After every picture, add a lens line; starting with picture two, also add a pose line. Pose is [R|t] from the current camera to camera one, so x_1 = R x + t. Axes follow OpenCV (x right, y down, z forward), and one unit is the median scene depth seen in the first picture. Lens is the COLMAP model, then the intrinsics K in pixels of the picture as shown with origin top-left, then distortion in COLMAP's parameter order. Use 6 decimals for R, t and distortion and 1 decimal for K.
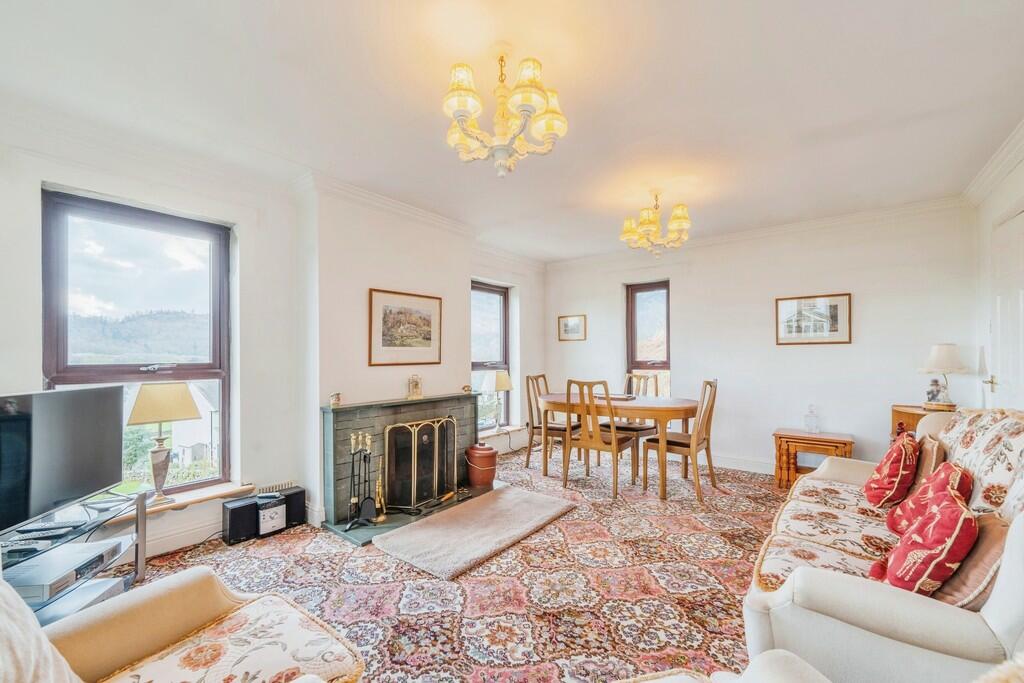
lens RADIAL K [[421.4, 0, 496.7], [0, 421.4, 347.5], [0, 0, 1]] dist [0.000513, 0.000079]
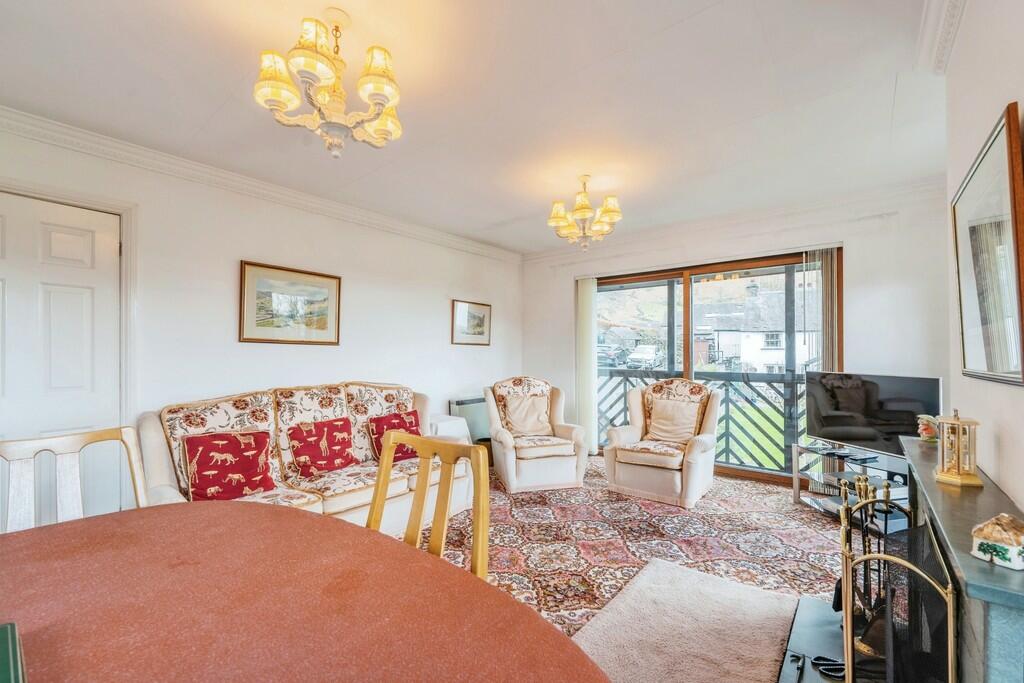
lens RADIAL K [[436.6, 0, 516.0], [0, 436.6, 345.7], [0, 0, 1]] dist [0.039415, -0.000016]
pose [[-0.999792, 0.001495, -0.020327, 0.187457], [0.002066, 0.999602, -0.028122, 0.020421], [0.020277, -0.028158, -0.999398, 1.525058]]
